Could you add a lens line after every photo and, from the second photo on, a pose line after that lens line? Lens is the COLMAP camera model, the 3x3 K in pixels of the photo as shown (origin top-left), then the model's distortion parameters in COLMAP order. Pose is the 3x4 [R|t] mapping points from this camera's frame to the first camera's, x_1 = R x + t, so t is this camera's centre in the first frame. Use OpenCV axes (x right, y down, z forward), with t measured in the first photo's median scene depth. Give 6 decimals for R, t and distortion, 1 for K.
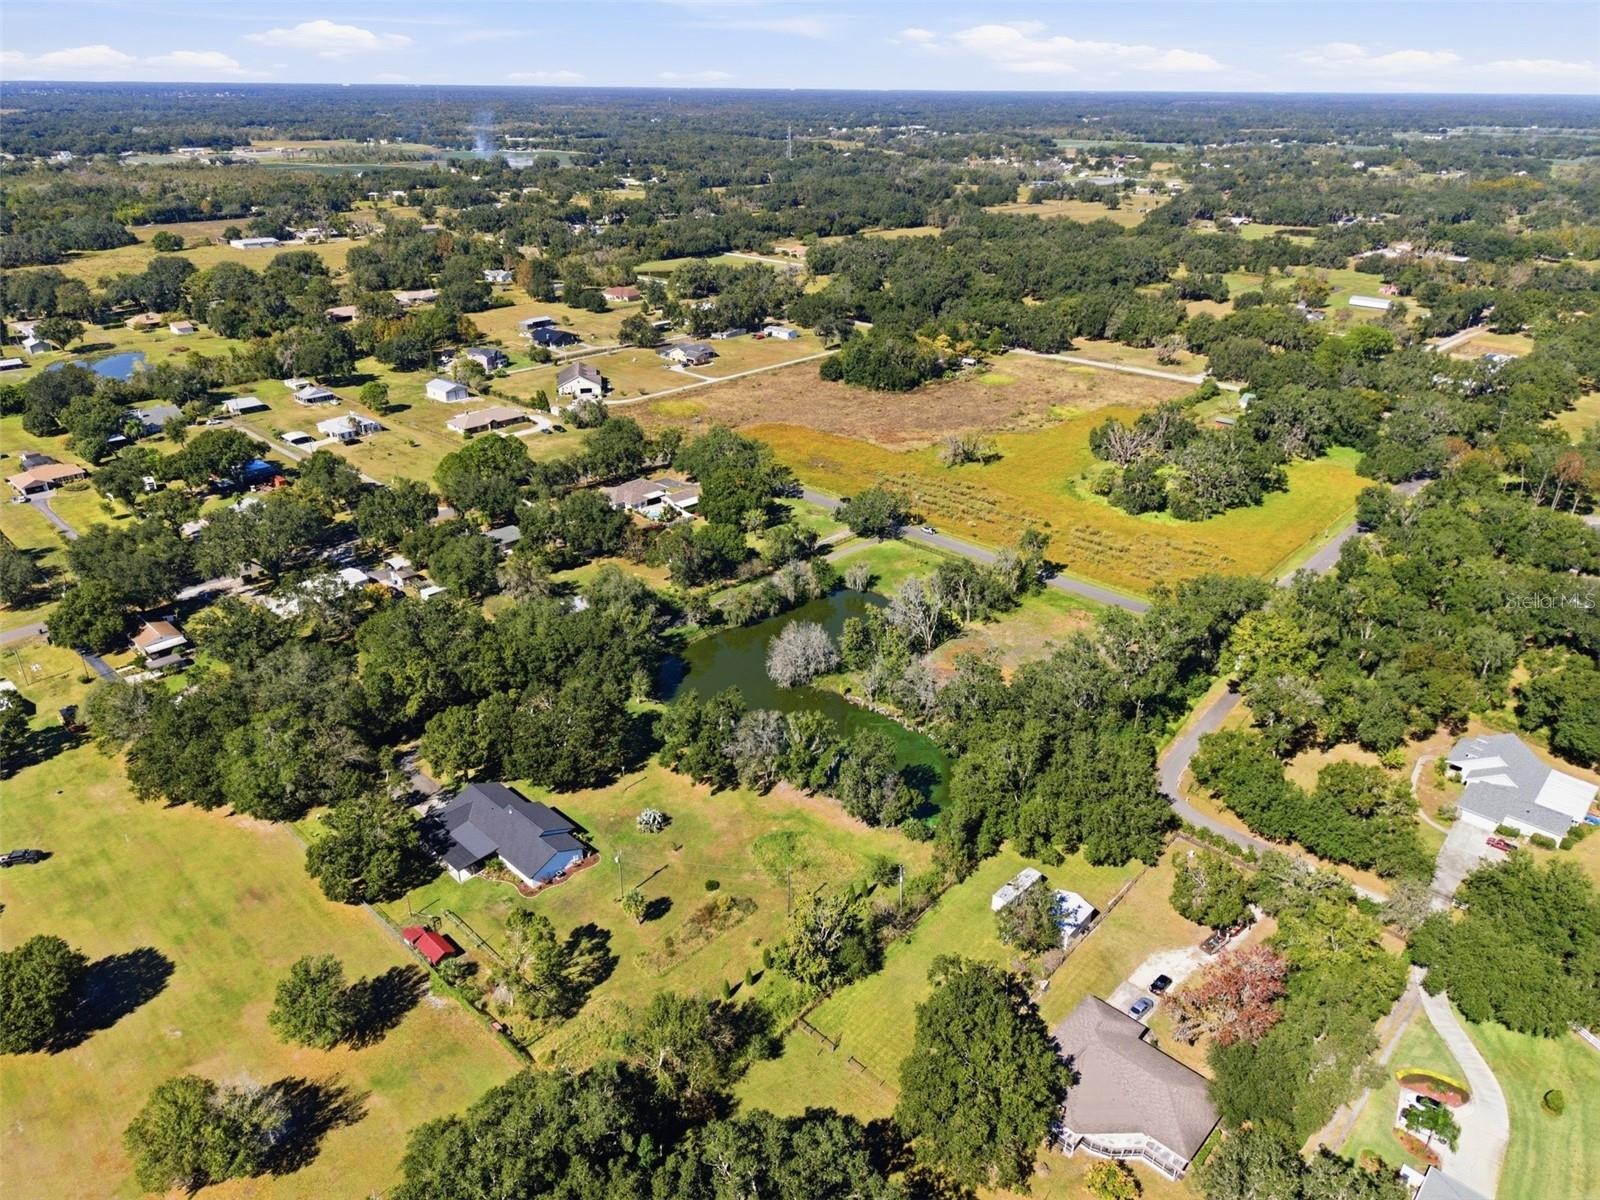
lens RADIAL K [[1069.1, 0, 795.2], [0, 1069.1, 598.2], [0, 0, 1]] dist [0.035712, -0.038577]
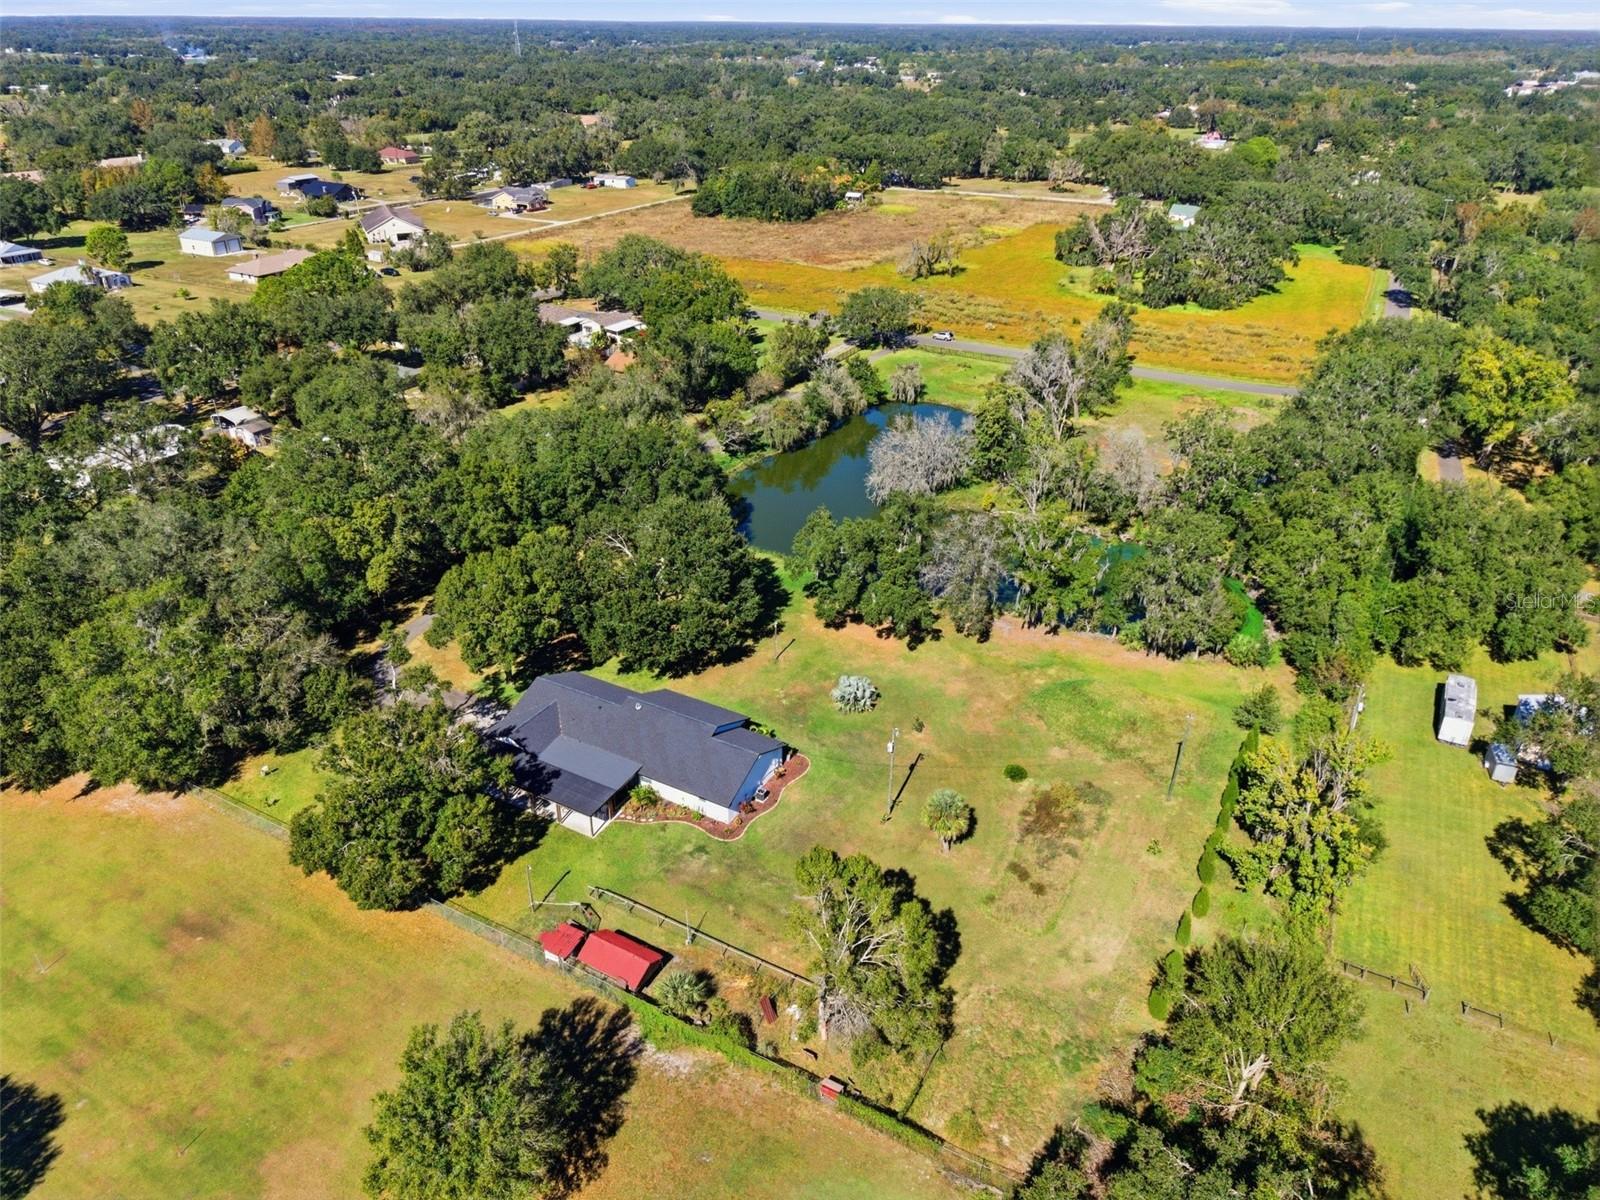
lens RADIAL K [[1069.1, 0, 795.2], [0, 1069.1, 598.2], [0, 0, 1]] dist [0.035712, -0.038577]
pose [[0.968666, -0.118405, 0.218326, -0.277036], [0.107323, 0.992290, 0.061982, 0.105569], [-0.223982, -0.036608, 0.973906, 0.391164]]
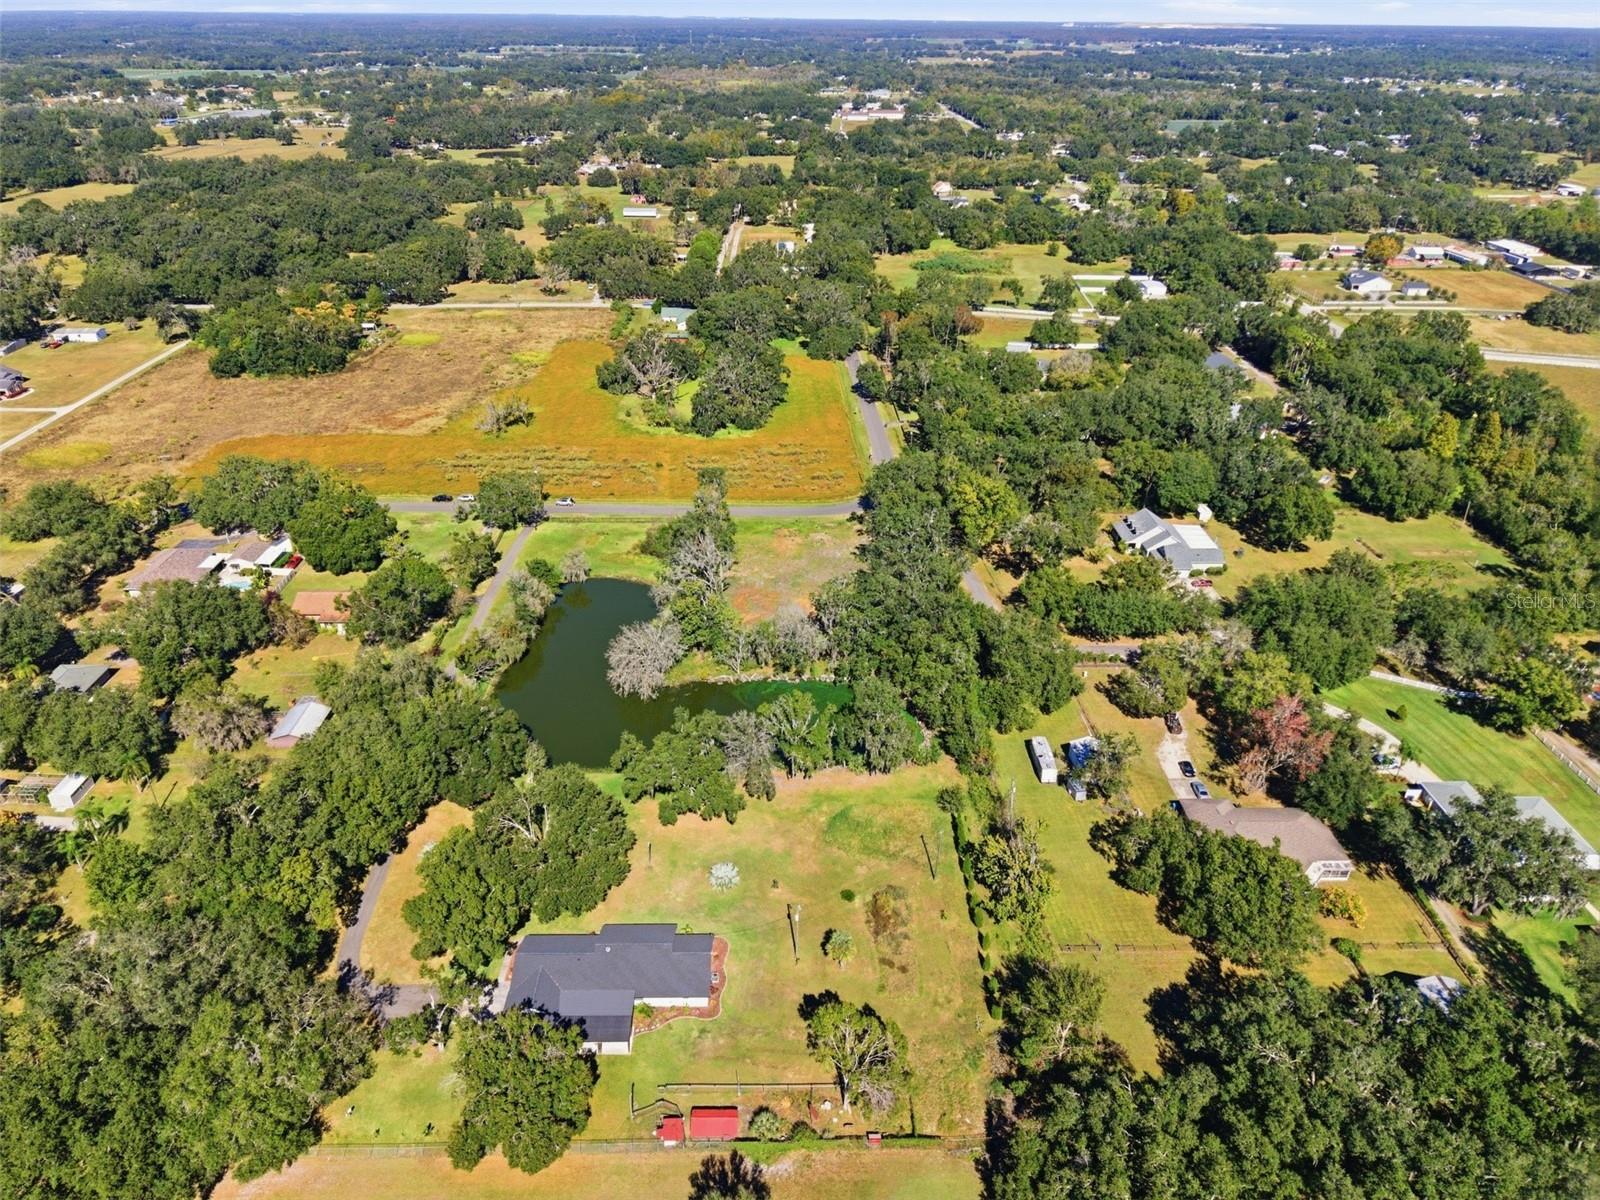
lens RADIAL K [[1069.1, 0, 795.2], [0, 1069.1, 598.2], [0, 0, 1]] dist [0.035712, -0.038577]
pose [[0.713121, -0.335544, 0.615523, -0.523798], [0.299116, 0.939715, 0.165729, -0.125710], [-0.634025, 0.065928, 0.770497, 0.255578]]
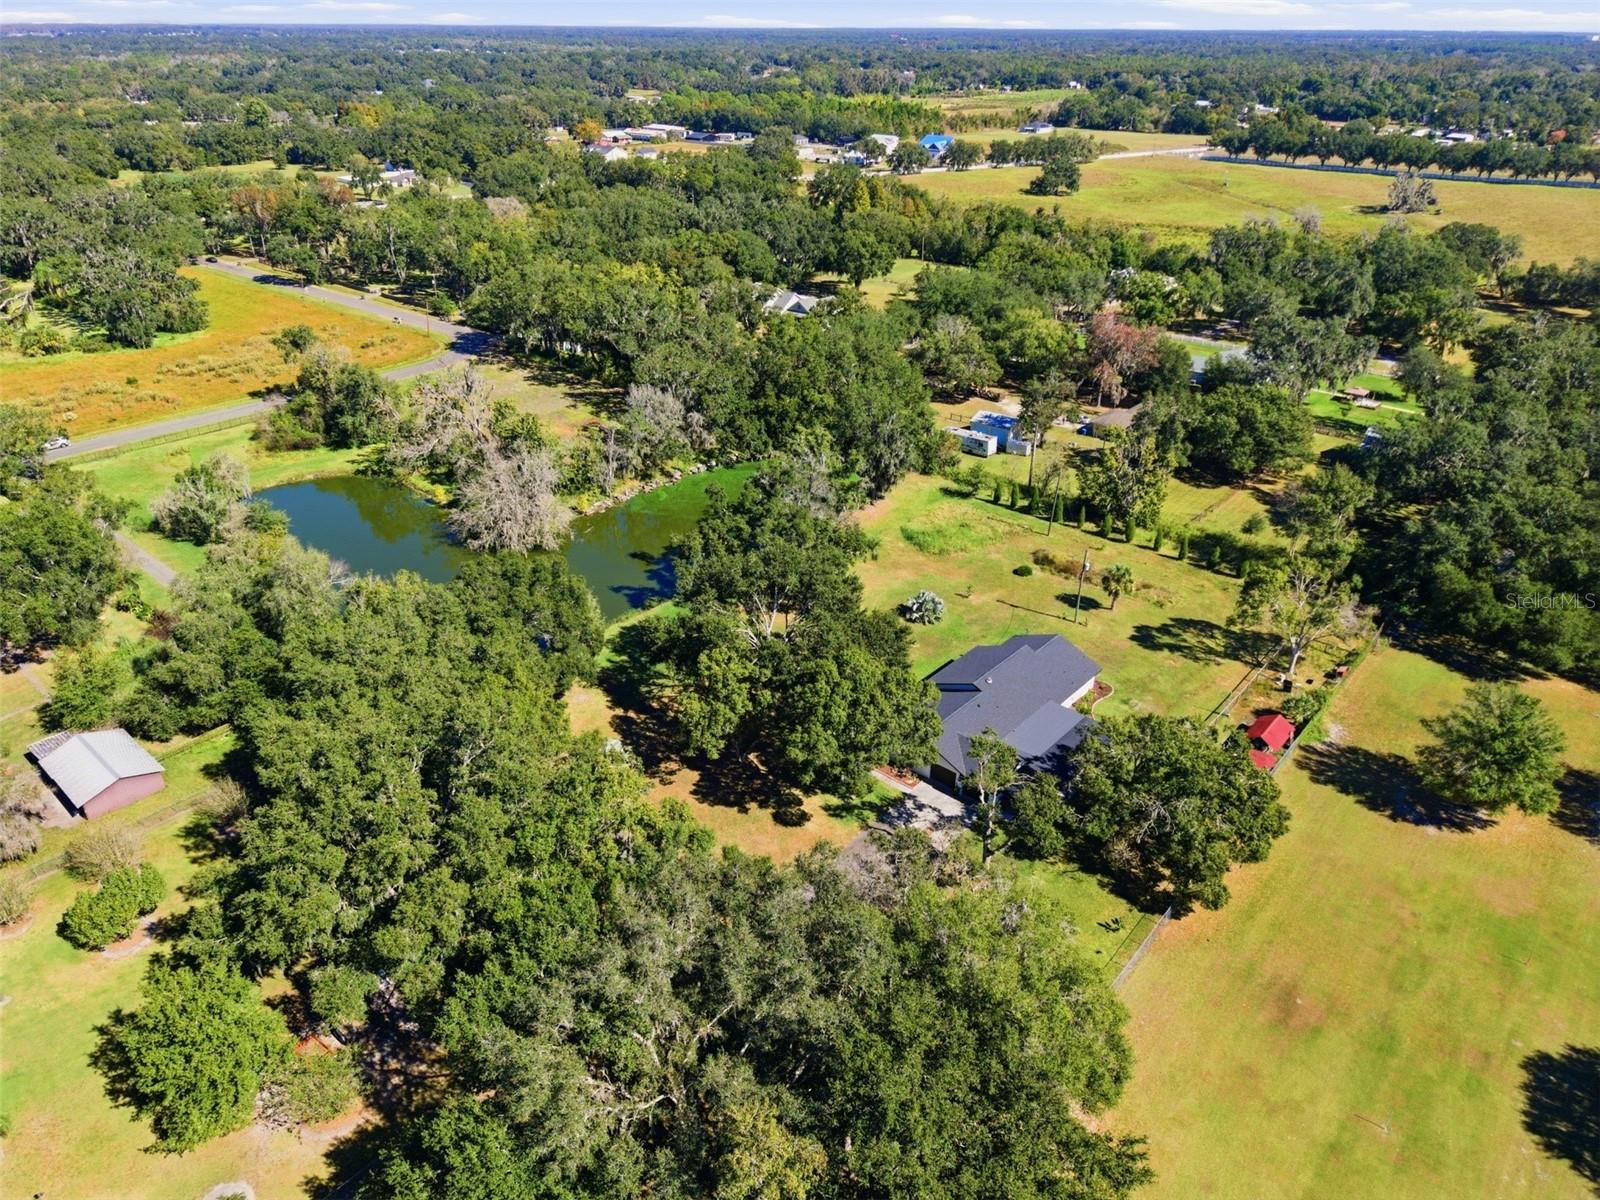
lens RADIAL K [[1069.1, 0, 795.2], [0, 1069.1, 598.2], [0, 0, 1]] dist [0.035712, -0.038577]
pose [[-0.049017, -0.475713, 0.878234, -0.706292], [0.420892, 0.787570, 0.450094, -0.142904], [-0.905786, 0.391703, 0.161620, 0.905441]]
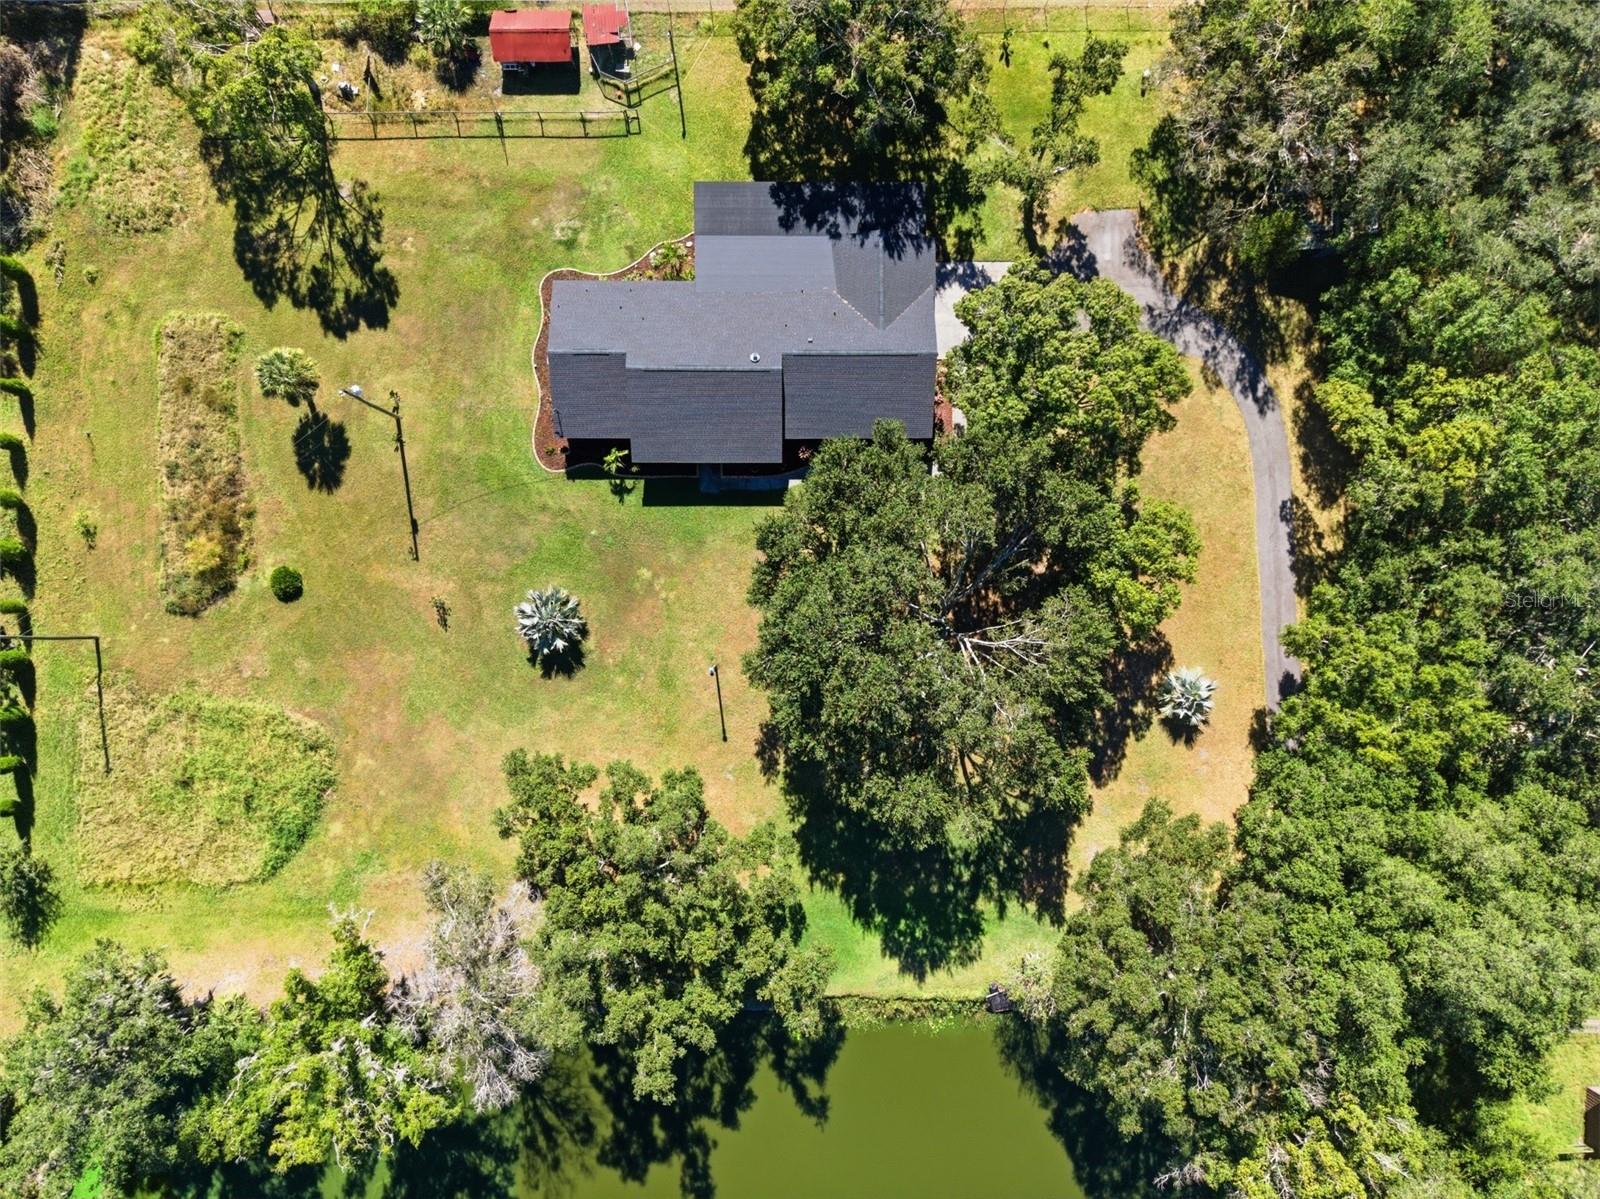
lens RADIAL K [[1069.1, 0, 795.2], [0, 1069.1, 597.7], [0, 0, 1]] dist [0.035712, -0.038577]
pose [[-0.719648, 0.694152, -0.016120, -0.190668], [-0.321851, -0.312921, 0.893584, -0.173037], [0.615239, 0.648254, 0.448606, 0.816735]]
